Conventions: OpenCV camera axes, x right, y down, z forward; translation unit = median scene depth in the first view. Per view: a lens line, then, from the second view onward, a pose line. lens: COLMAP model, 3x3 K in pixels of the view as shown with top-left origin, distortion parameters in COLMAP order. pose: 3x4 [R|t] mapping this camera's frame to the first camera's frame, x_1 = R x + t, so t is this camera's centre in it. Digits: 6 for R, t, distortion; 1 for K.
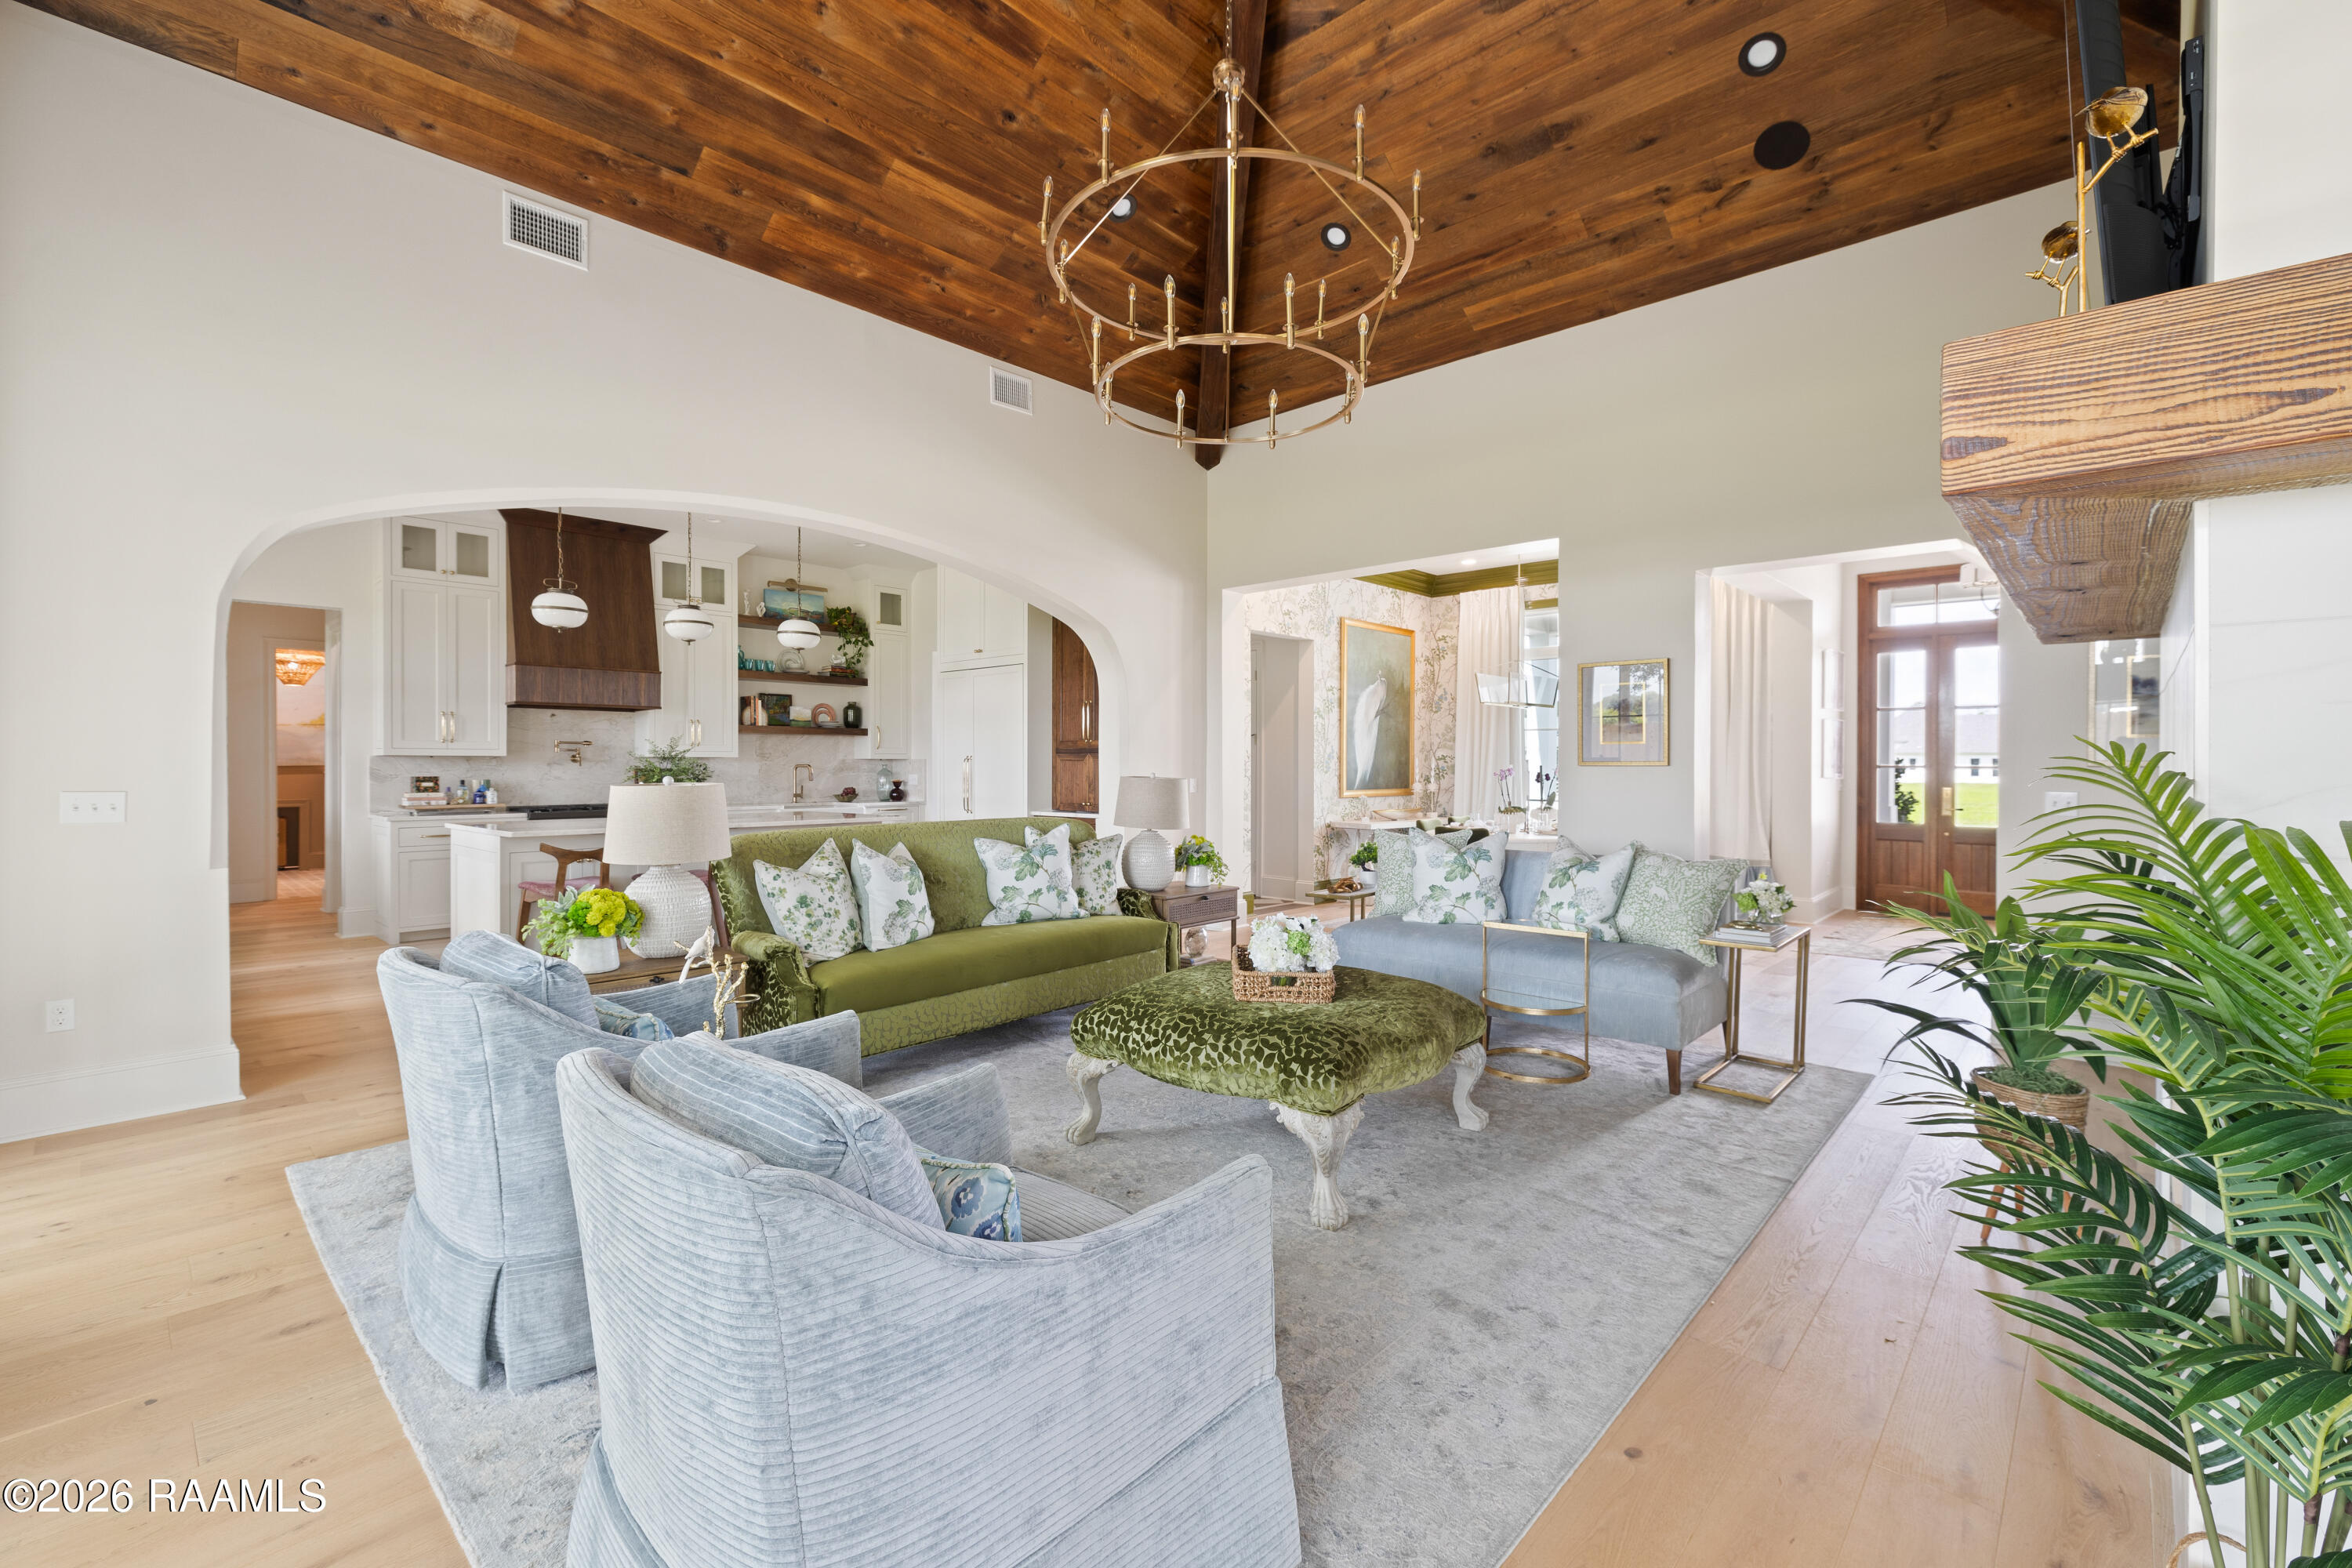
lens RADIAL K [[1005.6, 0, 1171.2], [0, 1005.6, 781.4], [0, 0, 1]] dist [0.001777, 0.000889]
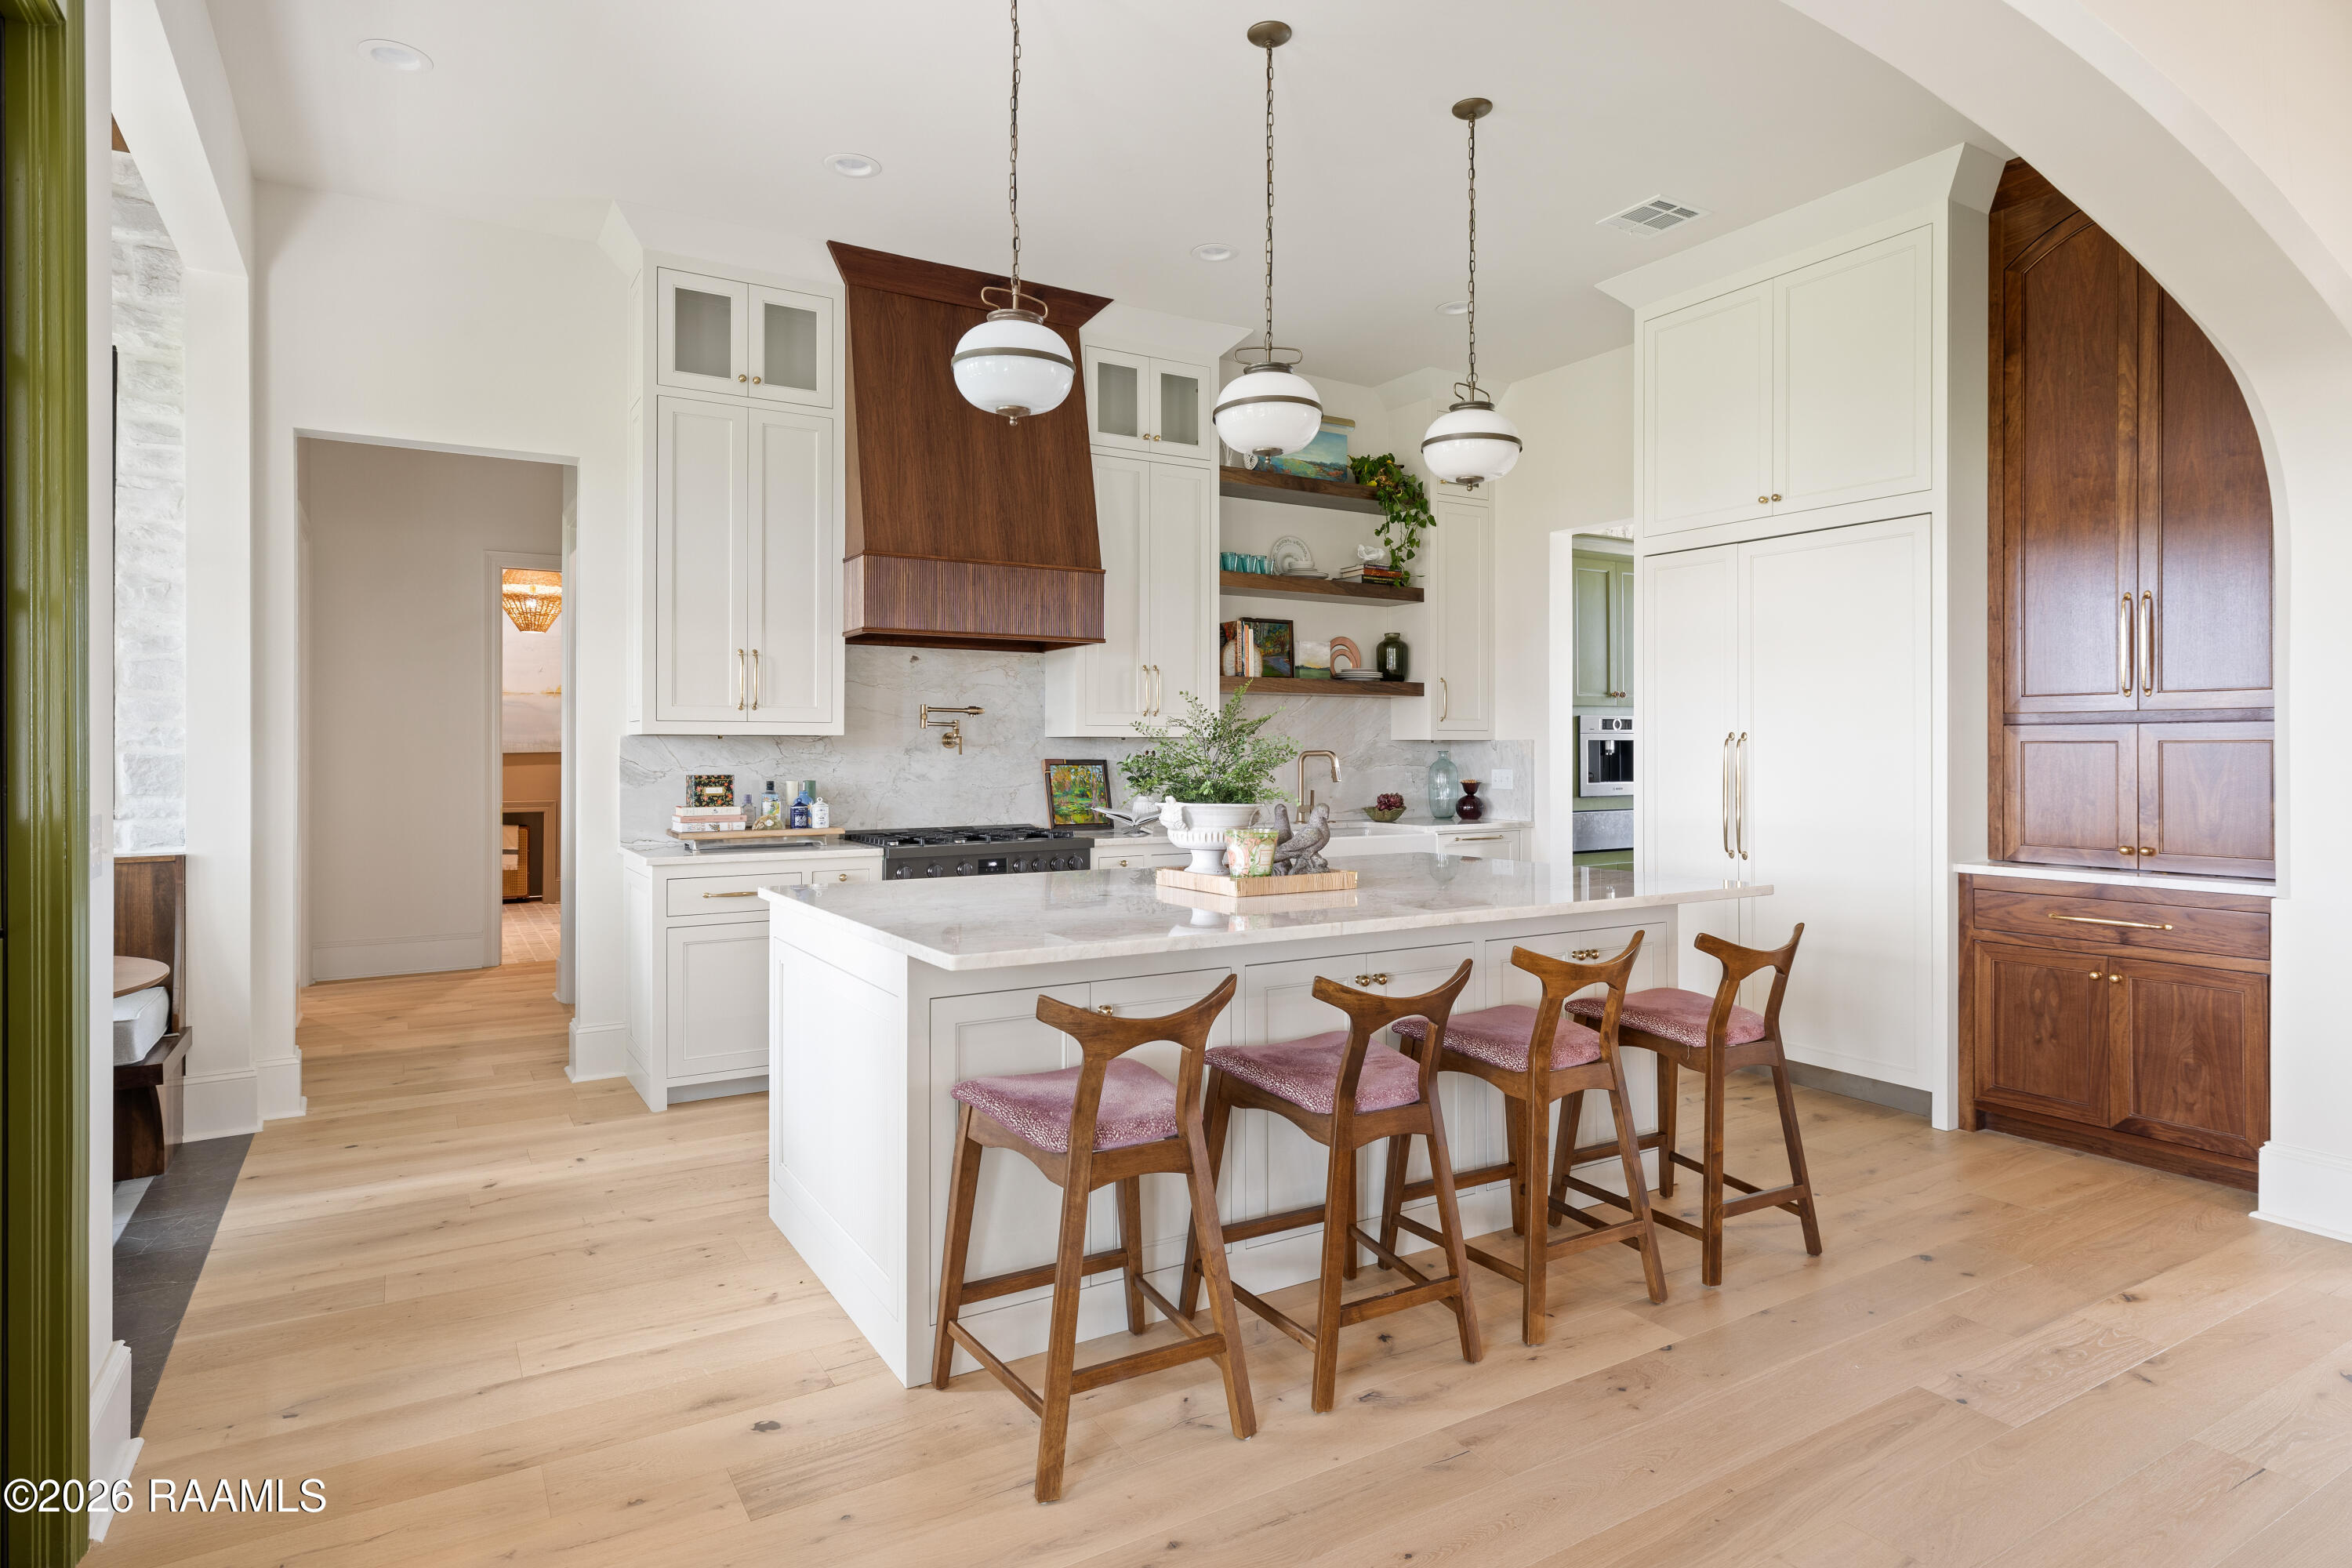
lens RADIAL K [[1254.6, 0, 1161.7], [0, 1254.6, 767.1], [0, 0, 1]] dist [-0.003244, -0.000147]
pose [[0.961931, 0.003778, -0.273265, -0.299041], [-0.004259, 0.999990, -0.001168, -0.008086], [0.273258, 0.002288, 0.961938, 0.388128]]
